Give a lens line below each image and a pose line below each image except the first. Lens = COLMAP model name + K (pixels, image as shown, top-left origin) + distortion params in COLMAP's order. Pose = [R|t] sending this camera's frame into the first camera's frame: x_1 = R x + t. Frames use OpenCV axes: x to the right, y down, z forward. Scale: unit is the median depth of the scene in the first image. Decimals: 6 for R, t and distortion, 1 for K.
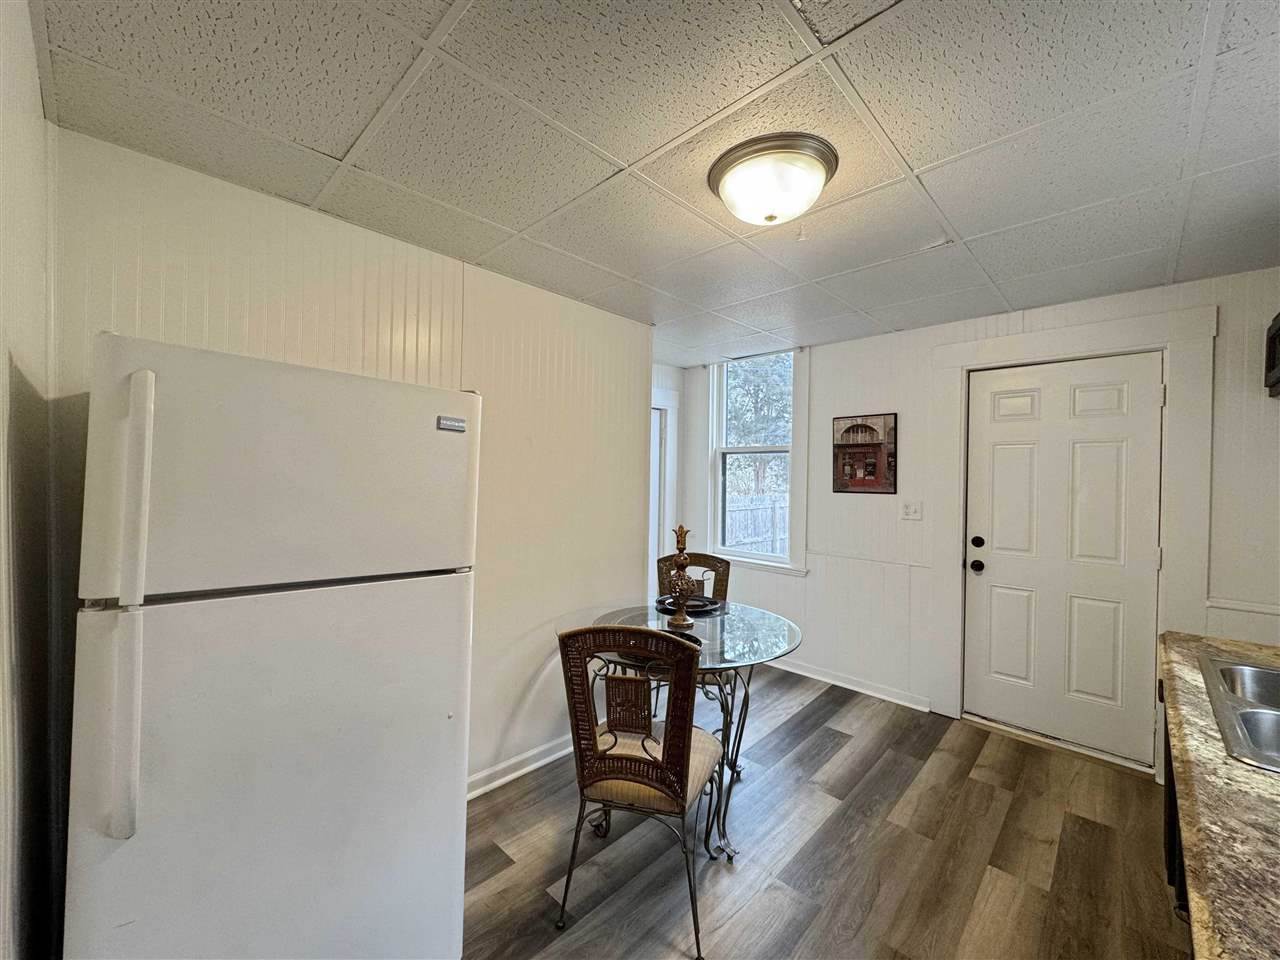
lens RADIAL K [[504.0, 0, 640.0], [0, 504.0, 480.0], [0, 0, 1]] dist [-0.000672, -0.000258]
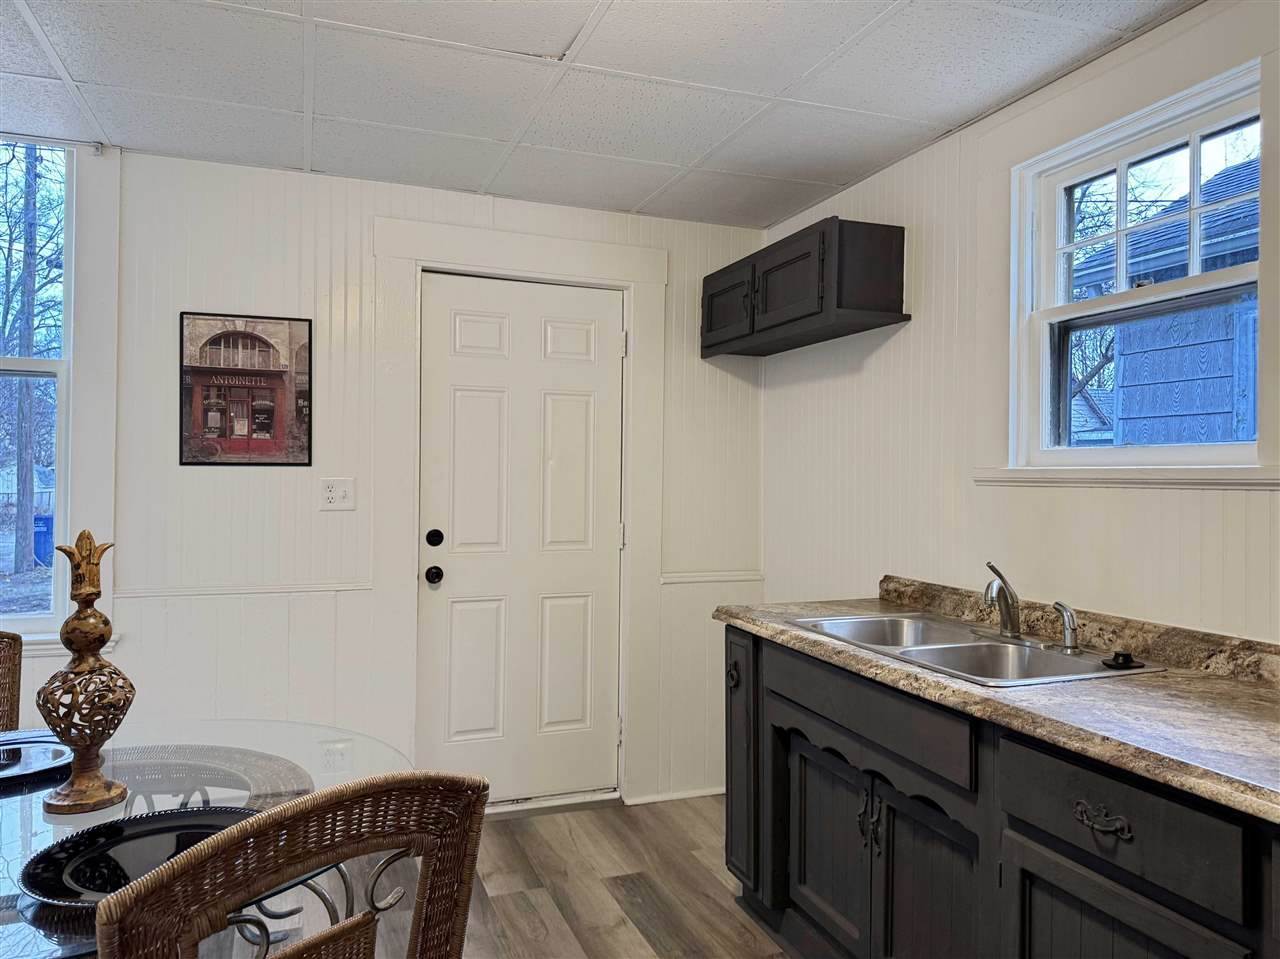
lens RADIAL K [[905.8, 0, 641.3], [0, 905.8, 464.9], [0, 0, 1]] dist [0.054549, -0.002404]
pose [[0.424882, 0.001486, 0.905247, -0.274374], [0.002282, 0.999994, -0.002713, 0.033673], [-0.905246, 0.003219, 0.424876, 0.271248]]
